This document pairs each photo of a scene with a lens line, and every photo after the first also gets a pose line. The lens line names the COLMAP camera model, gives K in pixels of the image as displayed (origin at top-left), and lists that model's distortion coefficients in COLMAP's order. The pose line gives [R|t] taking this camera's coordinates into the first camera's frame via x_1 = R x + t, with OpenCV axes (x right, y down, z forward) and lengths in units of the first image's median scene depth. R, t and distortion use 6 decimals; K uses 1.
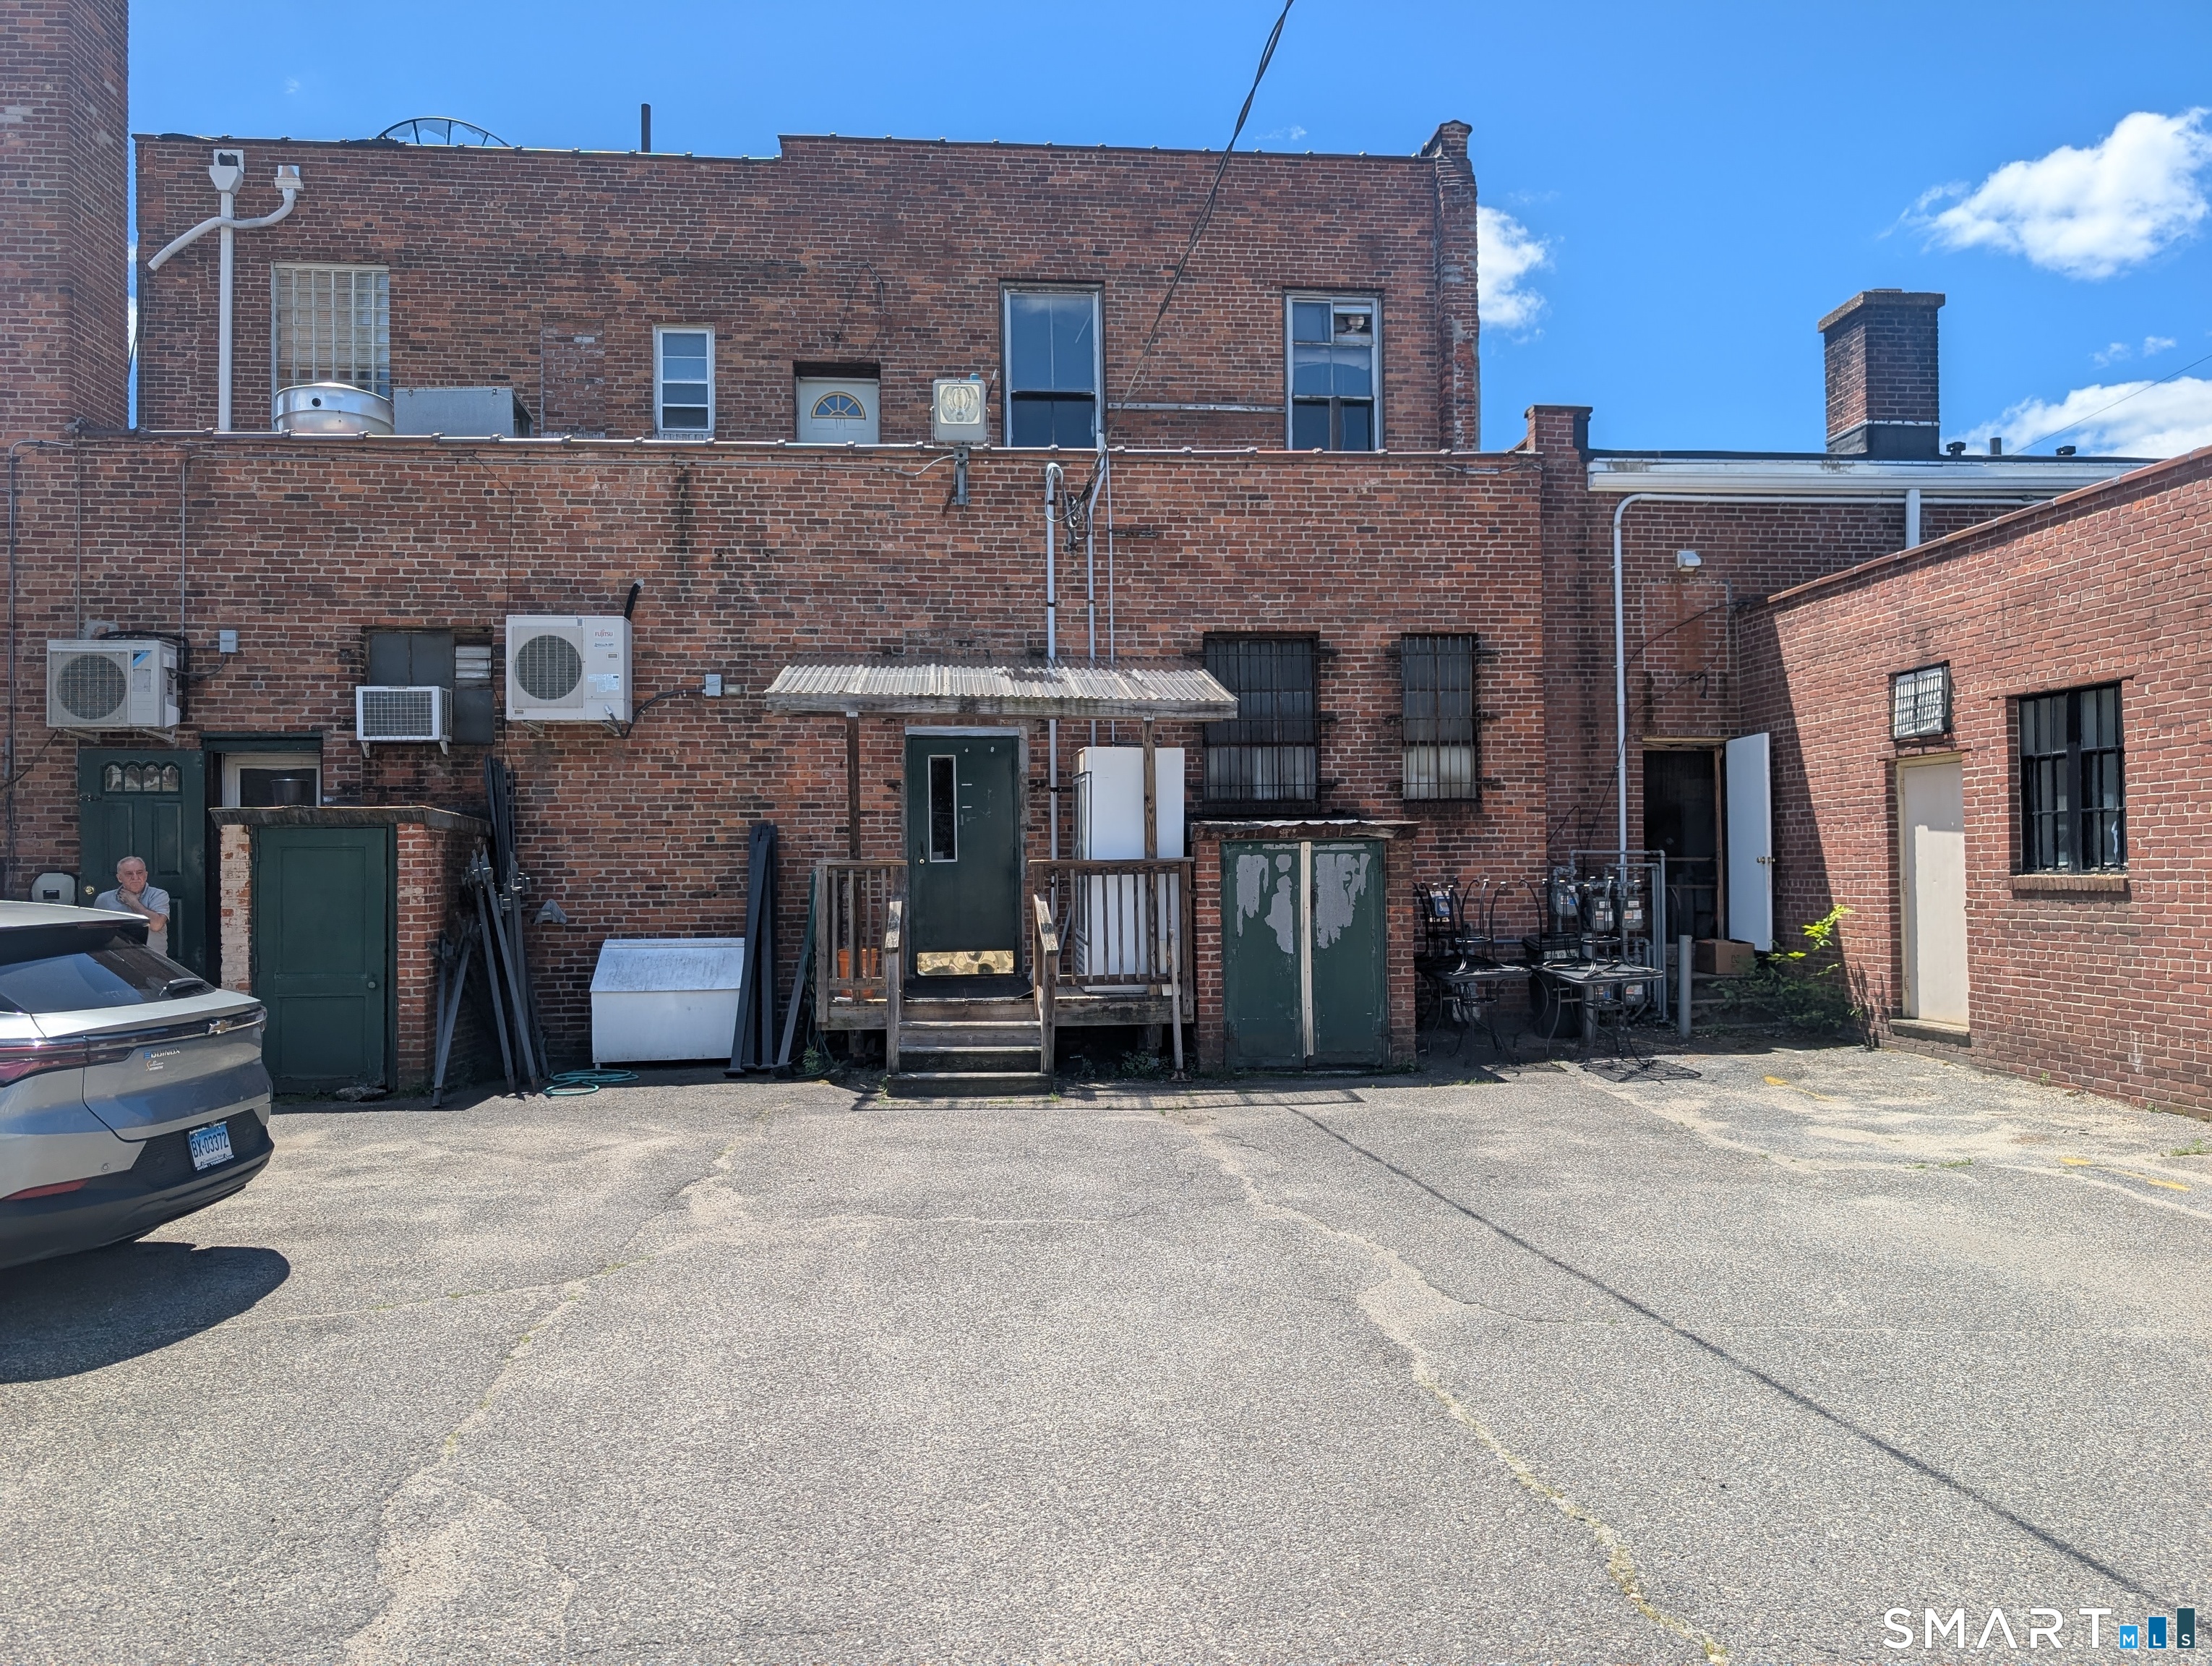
lens RADIAL K [[1588.6, 0, 1119.7], [0, 1588.6, 829.0], [0, 0, 1]] dist [0.053553, -0.072775]
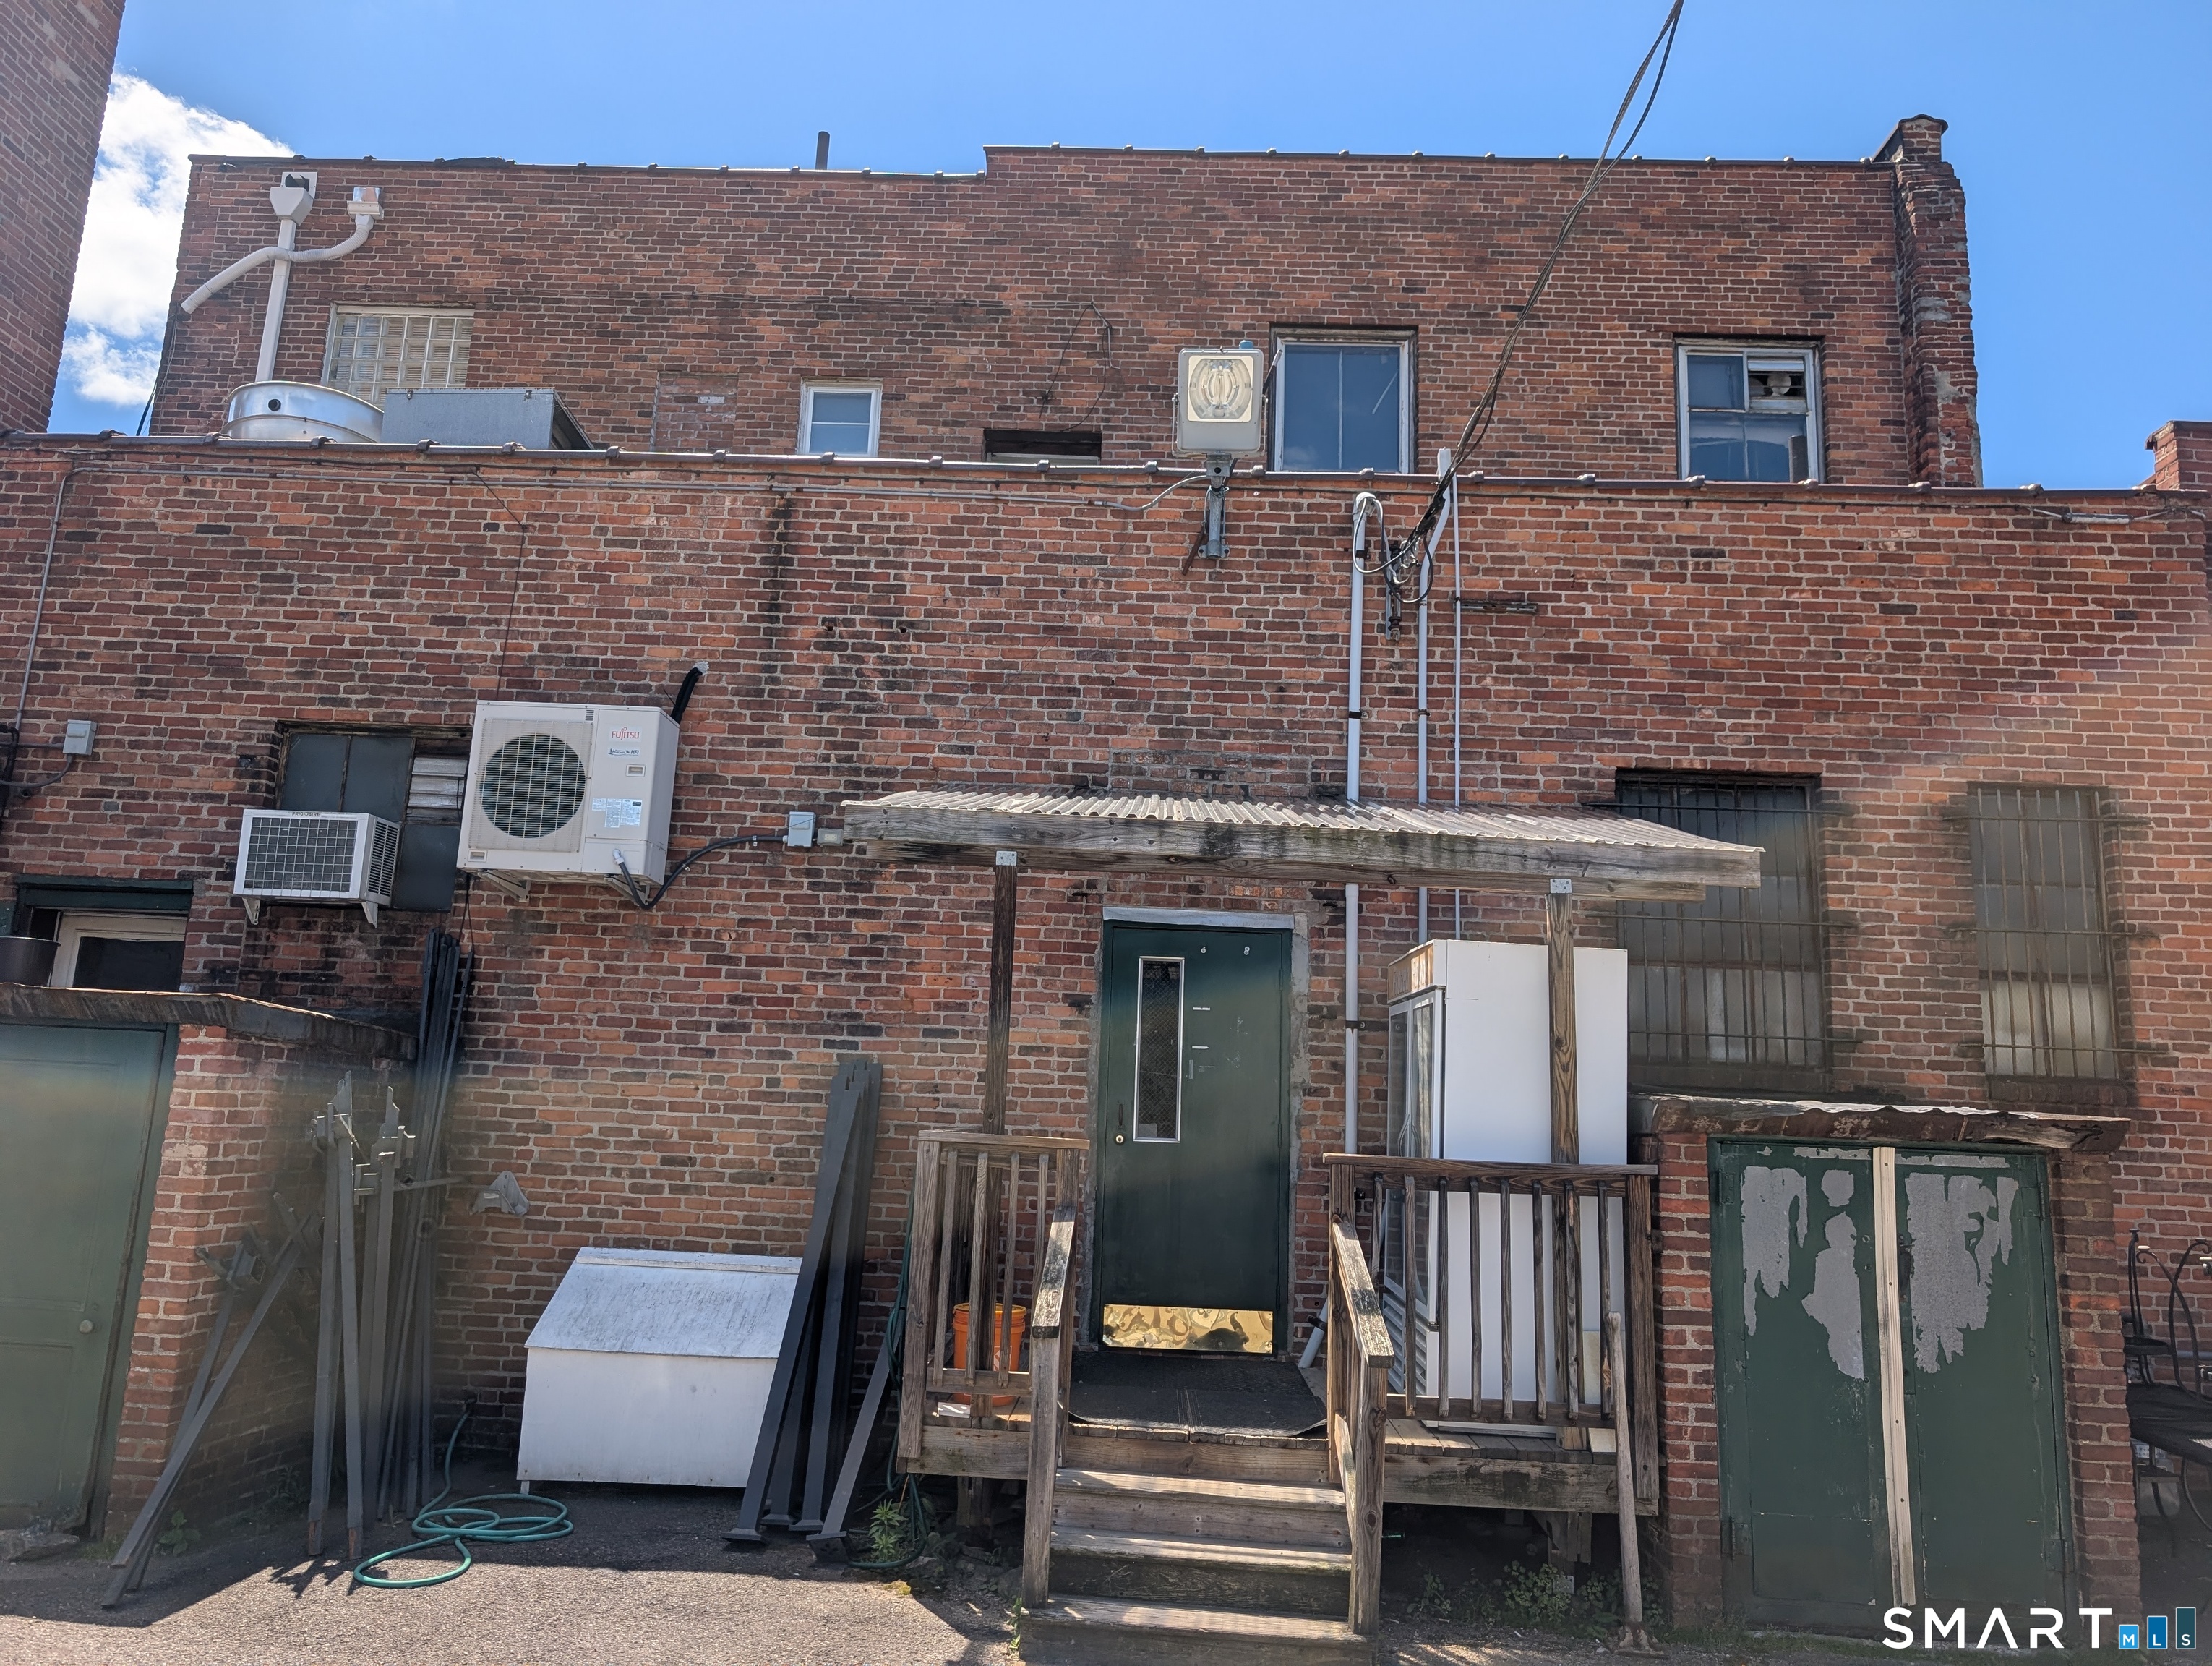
lens RADIAL K [[1588.6, 0, 1119.7], [0, 1588.6, 829.0], [0, 0, 1]] dist [0.053553, -0.072775]
pose [[0.990312, 0.028461, -0.135915, -0.049126], [-0.050511, 0.985554, -0.161652, 0.002726], [0.129351, 0.166951, 0.977443, 0.413569]]
